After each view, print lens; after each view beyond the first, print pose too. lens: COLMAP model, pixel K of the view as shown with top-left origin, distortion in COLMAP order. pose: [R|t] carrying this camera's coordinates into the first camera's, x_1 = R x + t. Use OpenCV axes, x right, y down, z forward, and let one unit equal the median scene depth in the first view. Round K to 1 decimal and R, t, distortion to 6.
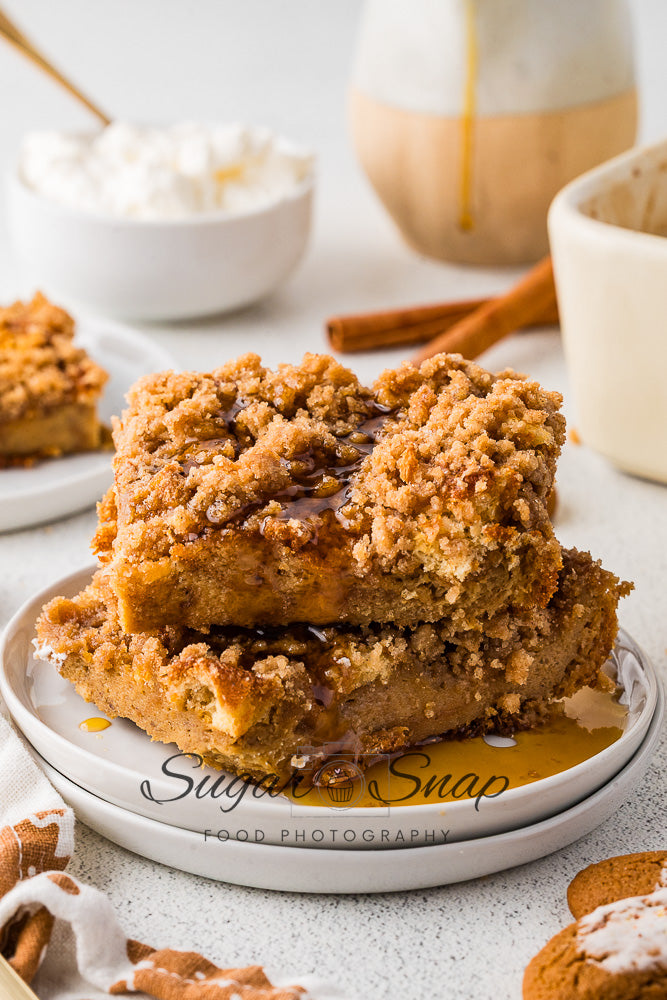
lens RADIAL K [[1595.7, 0, 268.7], [0, 1595.7, 686.3], [0, 0, 1]] dist [0.006081, 0.076464]
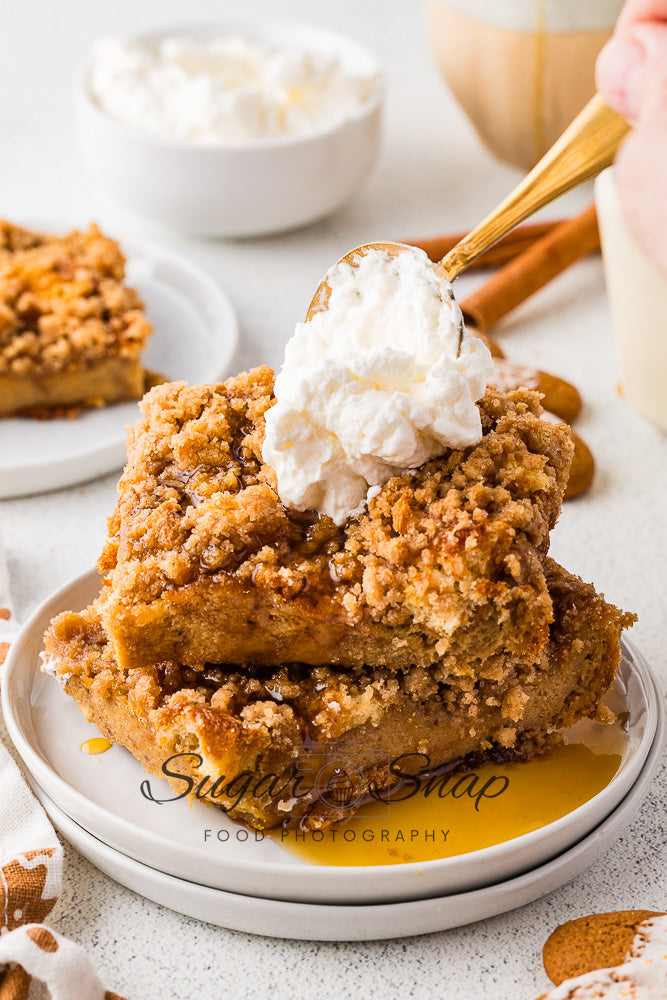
lens RADIAL K [[1584.5, 0, 353.8], [0, 1584.5, 530.7], [0, 0, 1]] dist [0.009520, -0.020469]
pose [[0.998960, 0.023719, -0.038940, 0.096695], [-0.021176, 0.997696, 0.064459, -0.192297], [0.040379, -0.063568, 0.997160, 0.008942]]
